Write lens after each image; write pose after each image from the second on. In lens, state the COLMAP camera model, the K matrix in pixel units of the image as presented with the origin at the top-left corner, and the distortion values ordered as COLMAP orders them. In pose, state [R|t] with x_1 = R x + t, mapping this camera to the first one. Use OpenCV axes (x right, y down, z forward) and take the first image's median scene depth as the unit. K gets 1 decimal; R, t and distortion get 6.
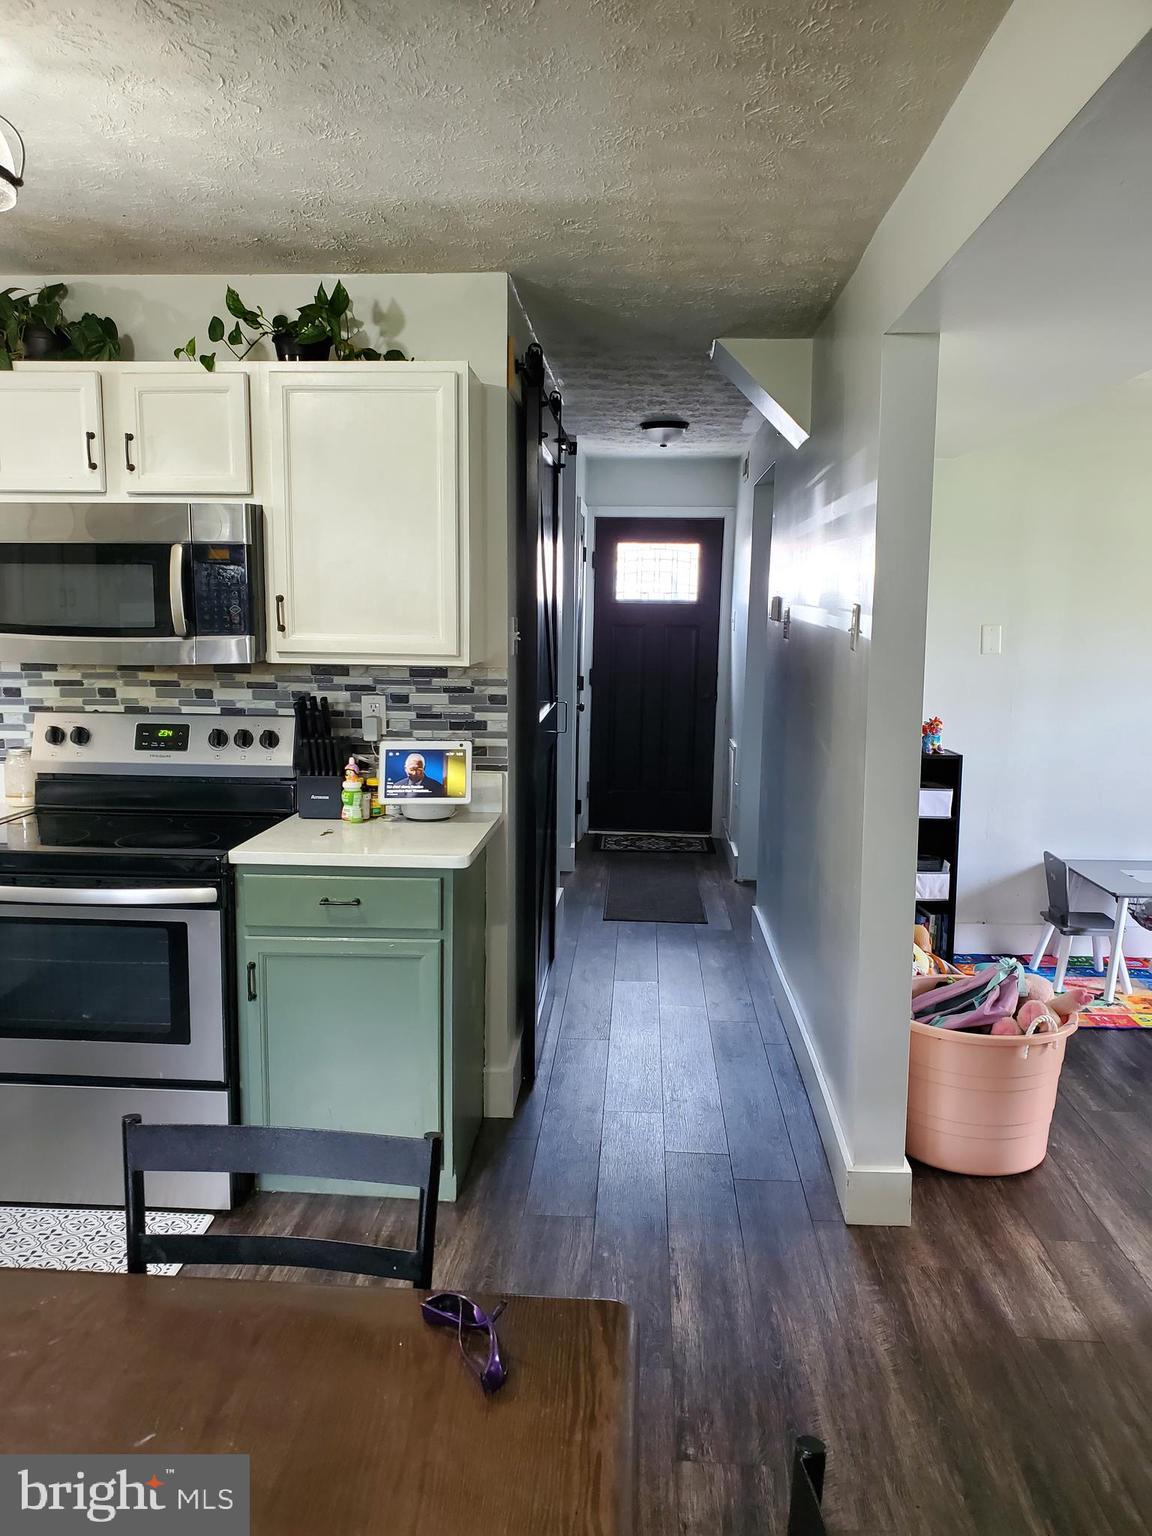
lens RADIAL K [[1164.9, 0, 576.0], [0, 1164.9, 768.0], [0, 0, 1]] dist [0.102892, -0.193229]
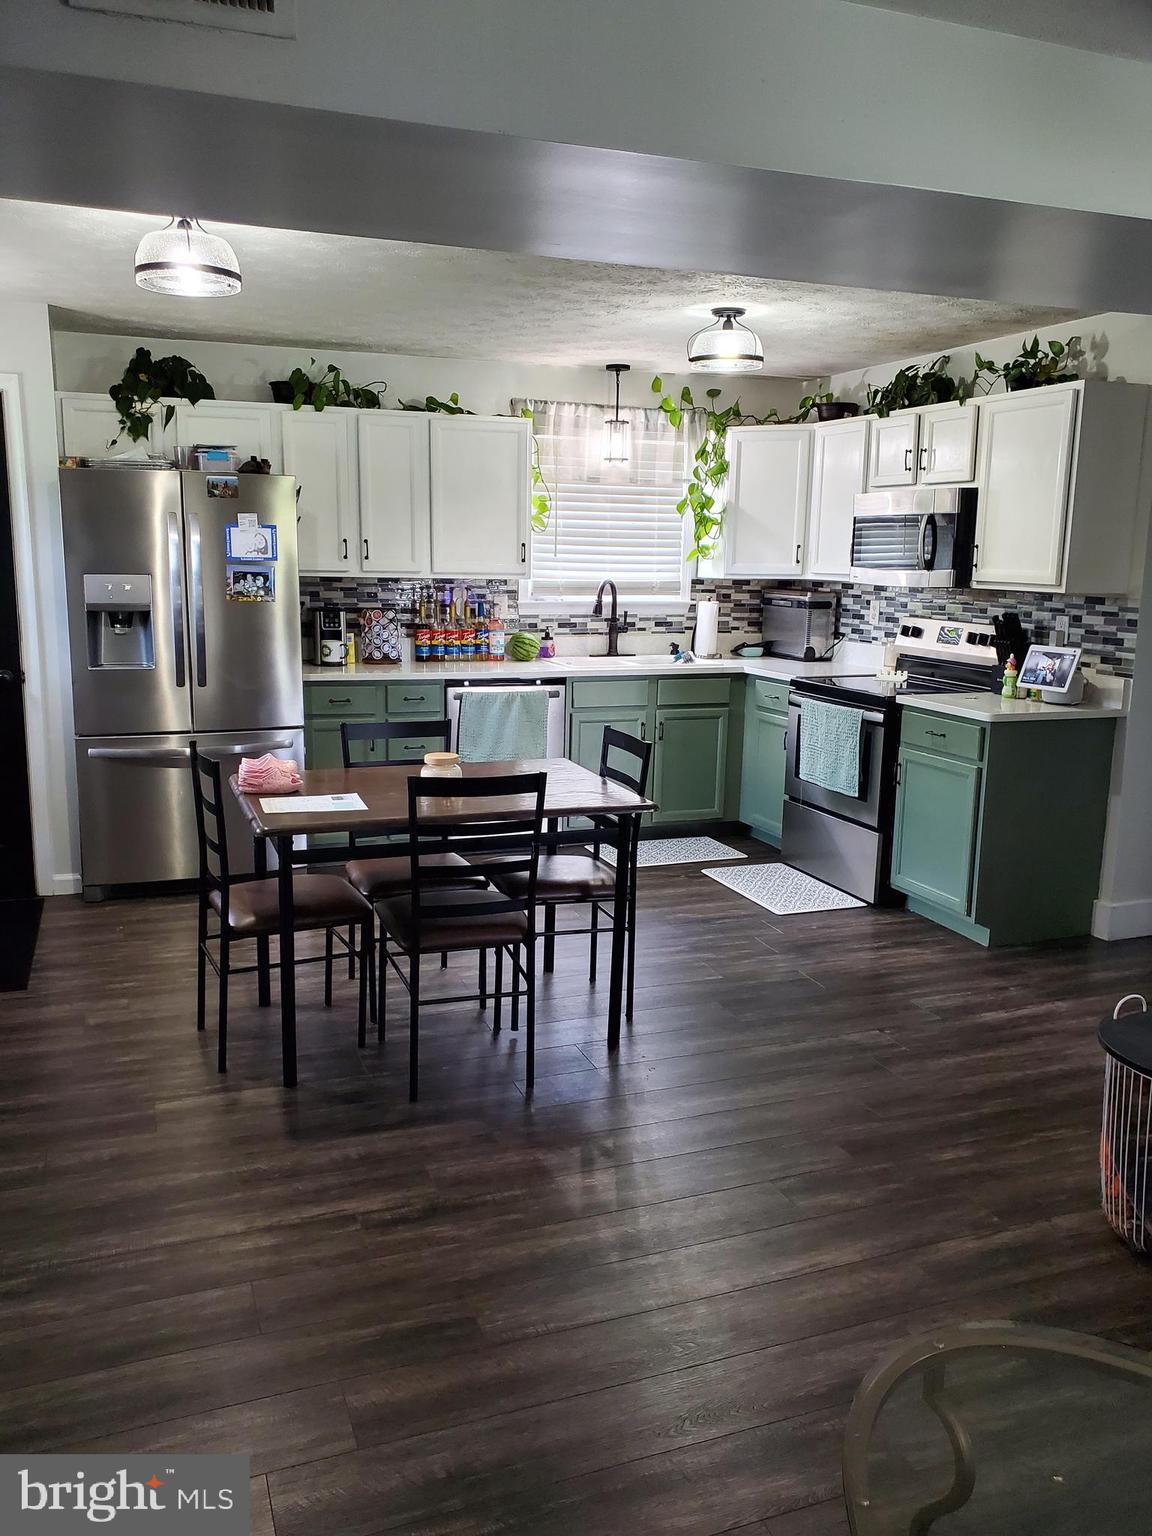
lens RADIAL K [[1164.9, 0, 576.0], [0, 1164.9, 768.0], [0, 0, 1]] dist [0.102892, -0.193229]
pose [[0.420585, 0.165007, -0.892122, 0.929846], [-0.128972, 0.984209, 0.121237, 0.023085], [0.898039, 0.064068, 0.435225, -0.141412]]
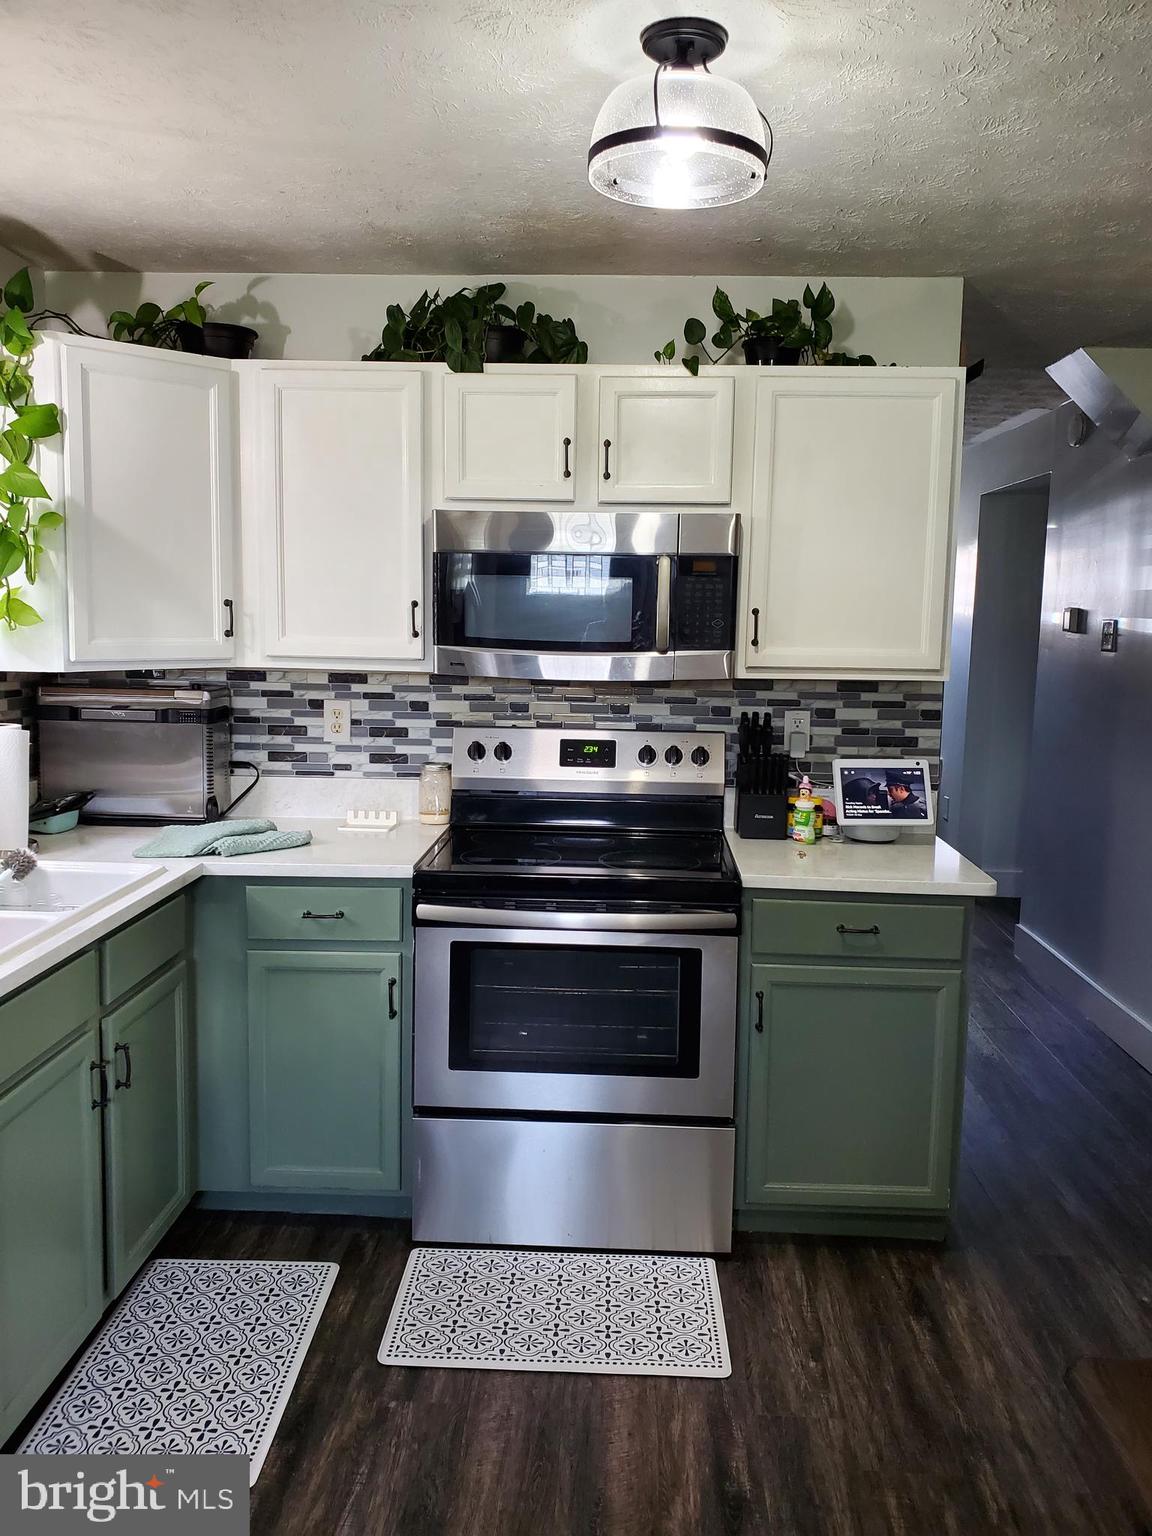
lens RADIAL K [[1187.4, 0, 575.4], [0, 1187.4, 756.0], [0, 0, 1]] dist [0.101017, -0.201269]
pose [[0.999881, 0.004262, 0.014830, -0.392094], [-0.004006, 0.999843, -0.017258, -0.007508], [-0.014902, 0.017196, 0.999741, 0.025212]]
